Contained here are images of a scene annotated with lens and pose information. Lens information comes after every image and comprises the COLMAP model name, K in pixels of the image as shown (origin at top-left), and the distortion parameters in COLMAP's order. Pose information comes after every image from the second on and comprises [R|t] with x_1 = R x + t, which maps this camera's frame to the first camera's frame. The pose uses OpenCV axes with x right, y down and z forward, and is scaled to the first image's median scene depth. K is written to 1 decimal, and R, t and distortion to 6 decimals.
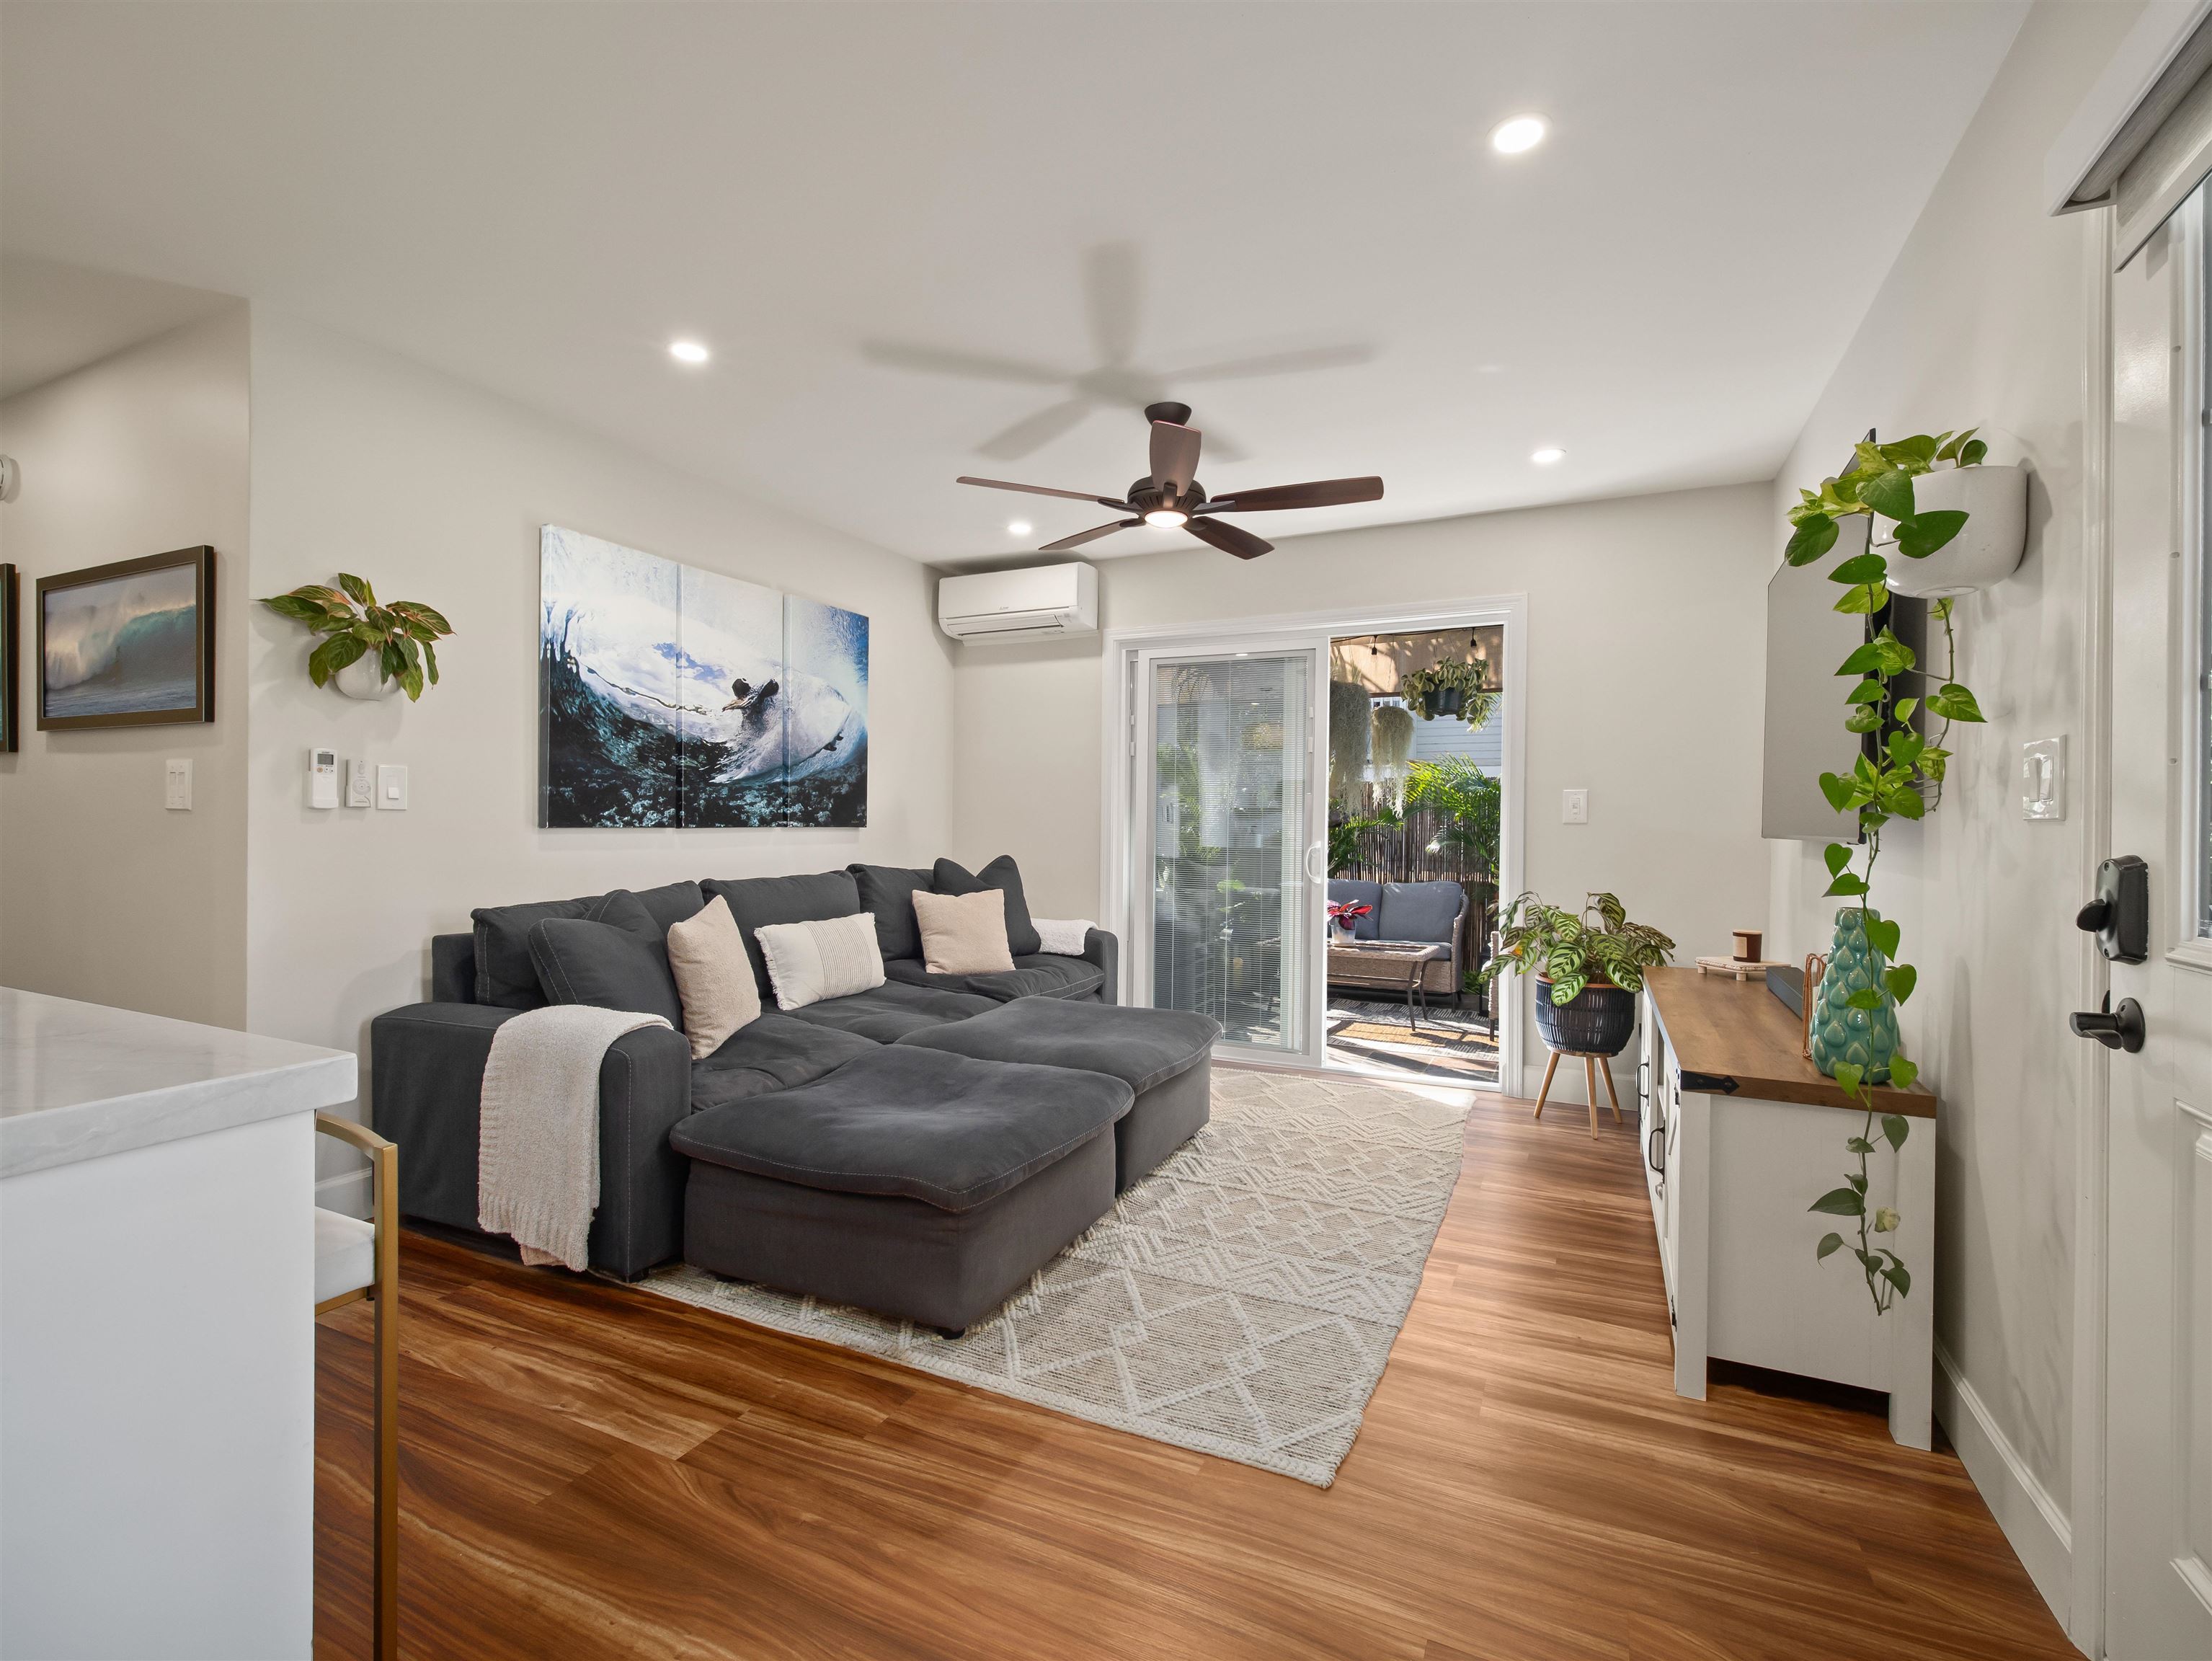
lens RADIAL K [[989.4, 0, 1112.4], [0, 989.4, 824.9], [0, 0, 1]] dist [-0.000419, 0.000014]
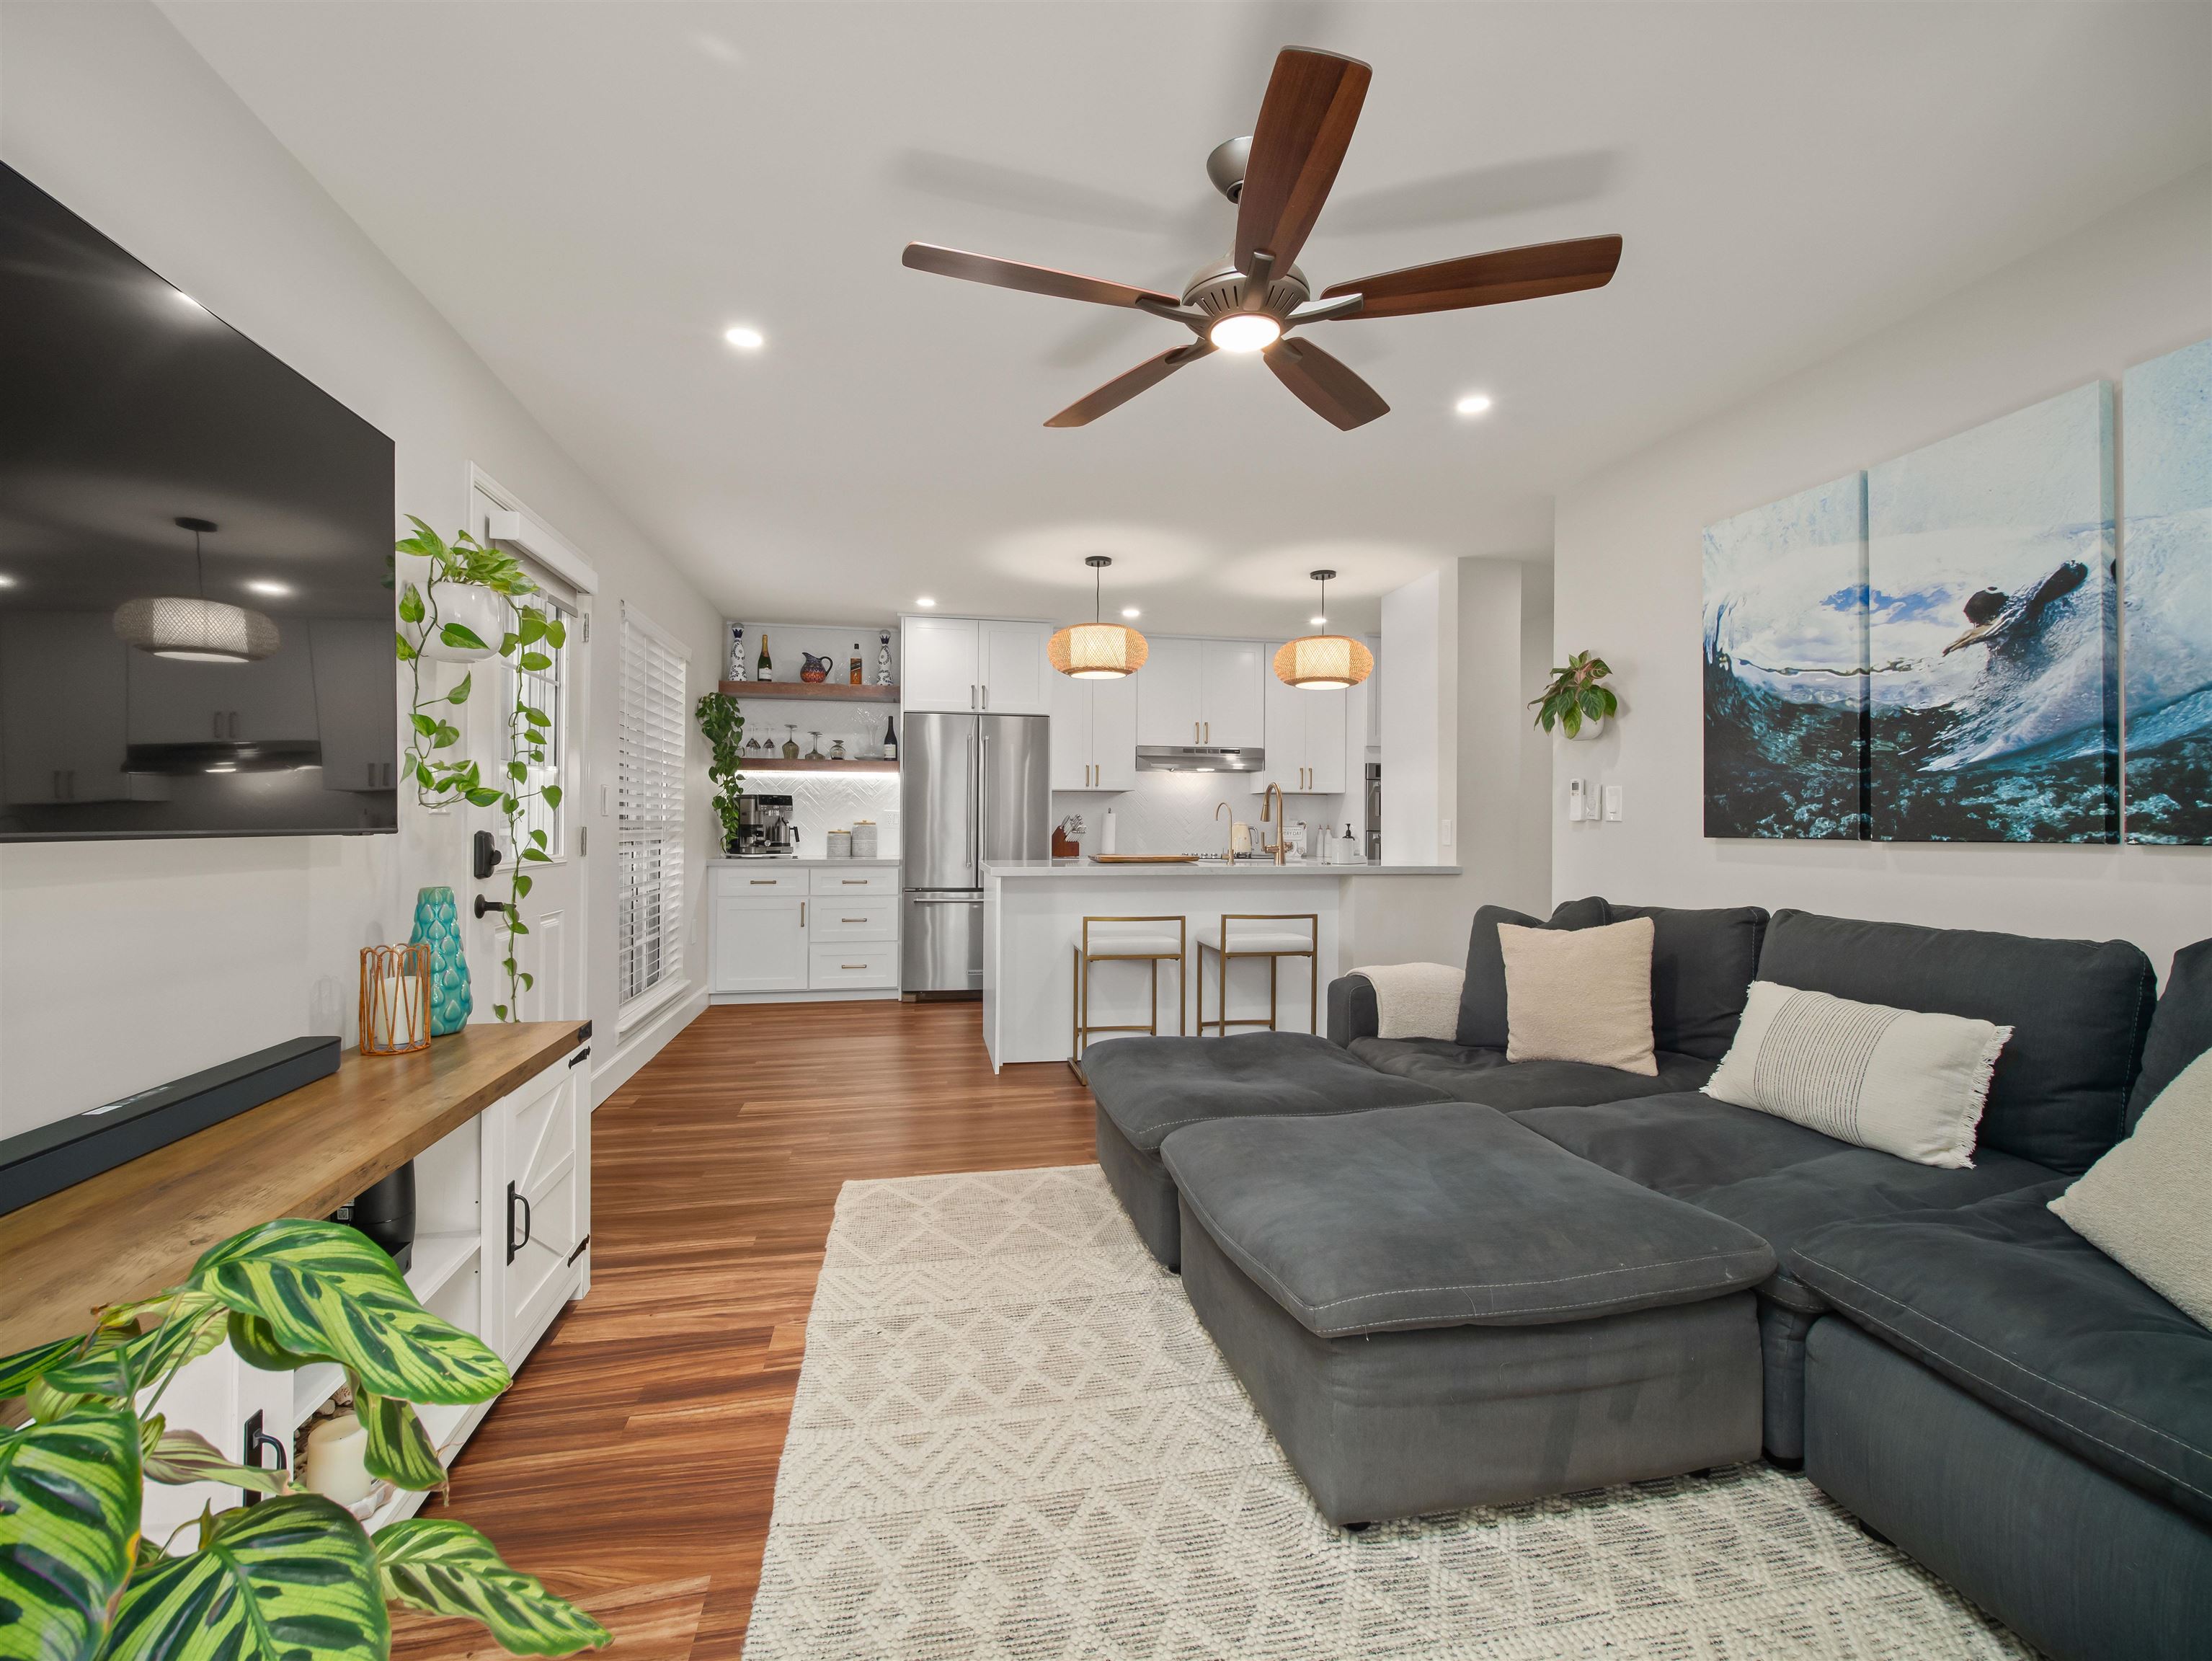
lens RADIAL K [[989.4, 0, 1112.4], [0, 989.4, 824.9], [0, 0, 1]] dist [-0.000419, 0.000014]
pose [[-0.803446, -0.011819, -0.595261, 0.417048], [-0.013841, 0.999904, -0.001170, 0.000025], [0.595217, 0.007299, -0.803532, 1.248061]]
